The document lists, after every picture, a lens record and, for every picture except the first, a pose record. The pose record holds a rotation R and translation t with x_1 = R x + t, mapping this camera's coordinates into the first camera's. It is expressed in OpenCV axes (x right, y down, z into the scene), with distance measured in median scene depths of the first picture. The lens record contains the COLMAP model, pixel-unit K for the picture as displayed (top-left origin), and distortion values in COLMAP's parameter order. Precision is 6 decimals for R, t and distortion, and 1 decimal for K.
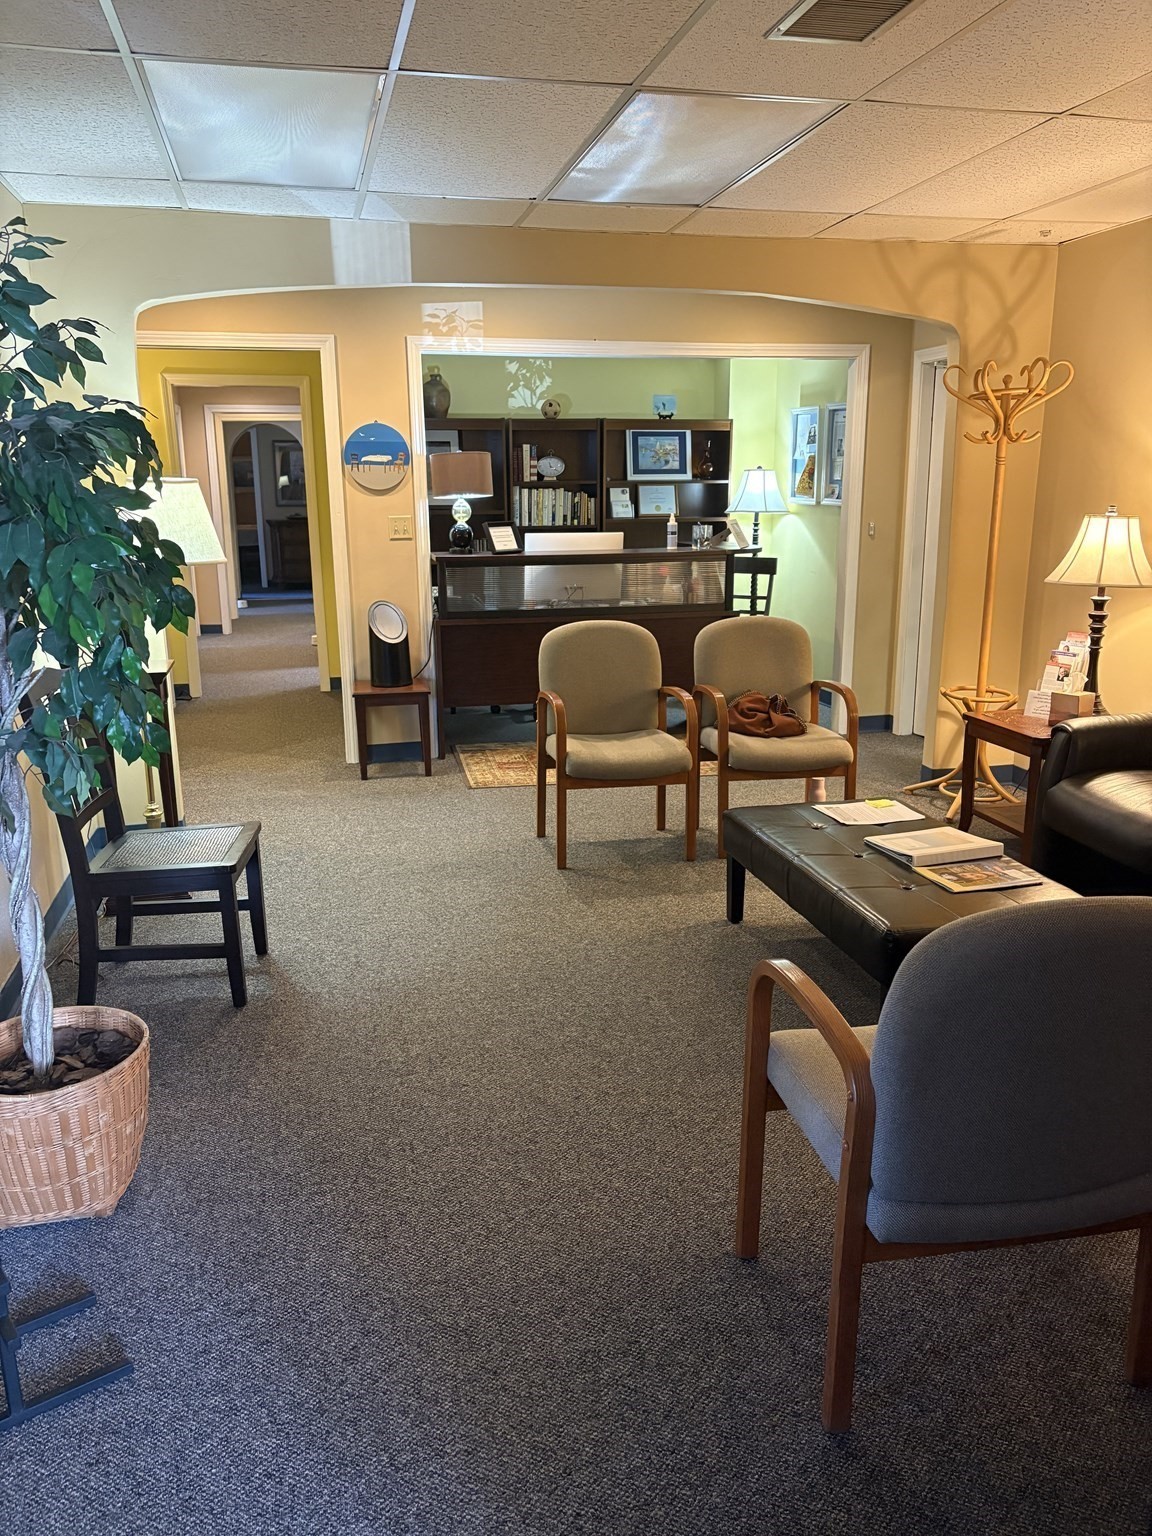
lens RADIAL K [[1157.1, 0, 574.9], [0, 1157.1, 774.8], [0, 0, 1]] dist [0.048380, -0.048743]
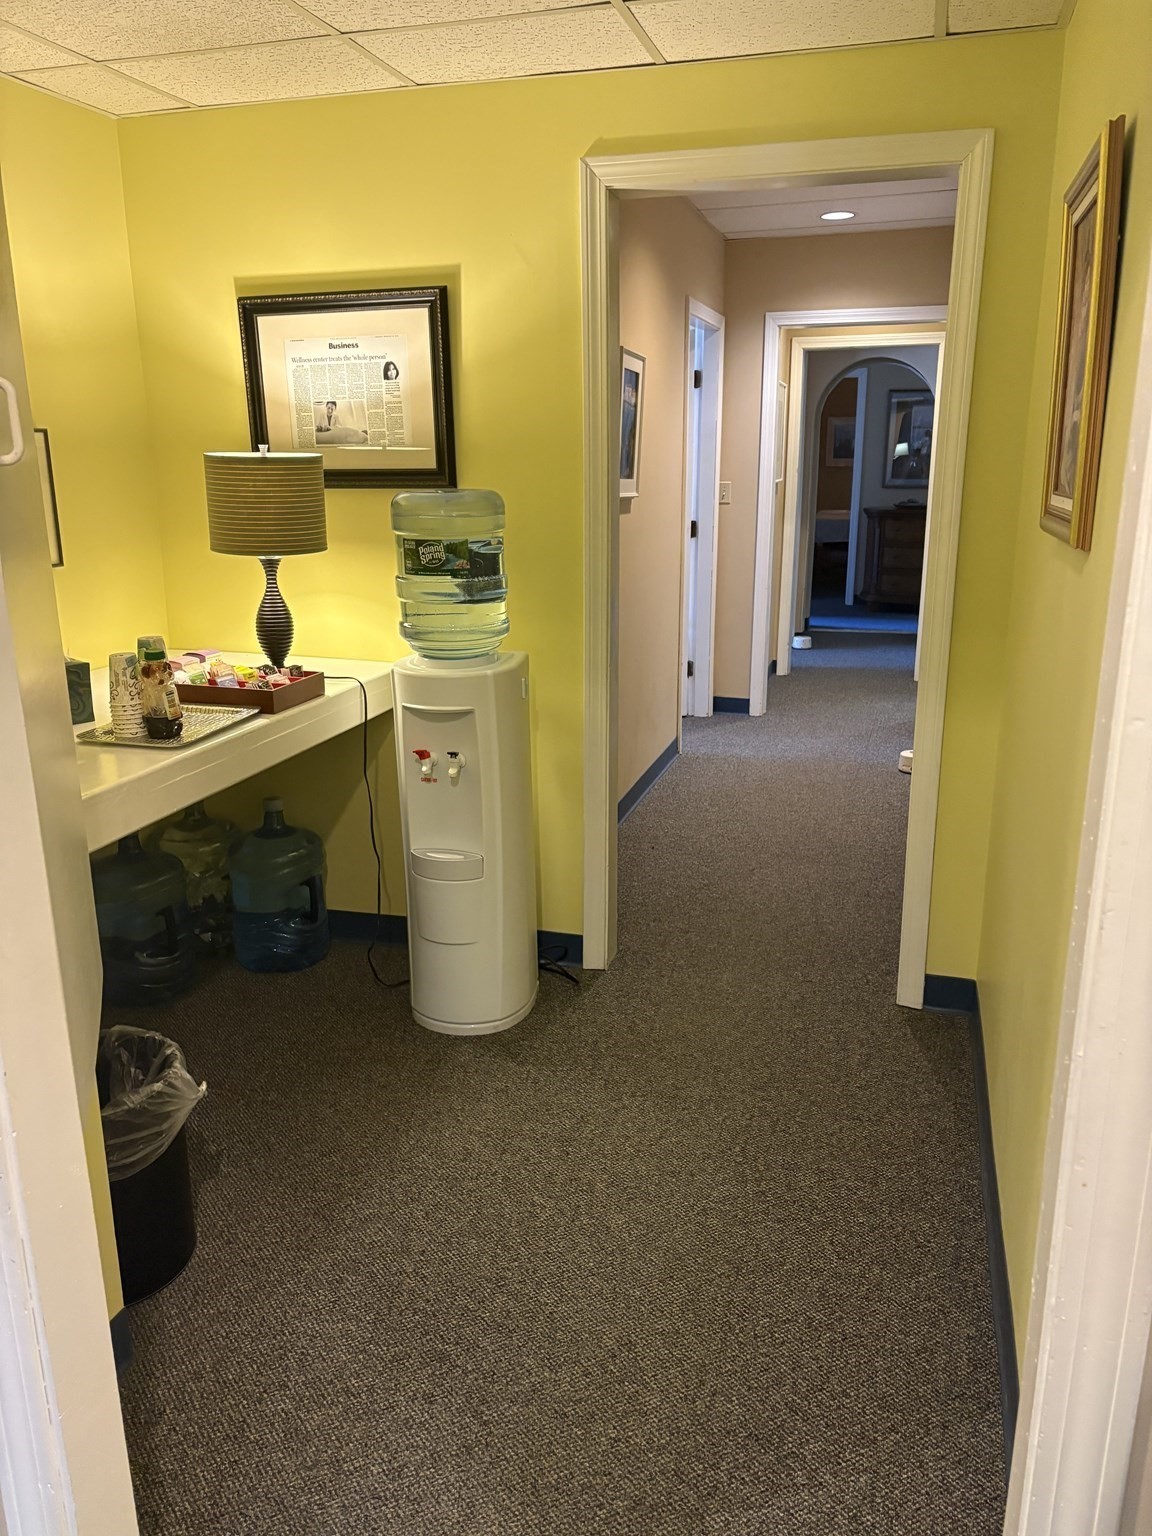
lens RADIAL K [[1157.1, 0, 574.0], [0, 1157.1, 769.3], [0, 0, 1]] dist [0.048380, -0.048743]
pose [[0.873669, 0.128603, -0.469216, -0.090603], [-0.119657, 0.991606, 0.048982, -0.097156], [0.471577, 0.013351, 0.881724, 0.390133]]
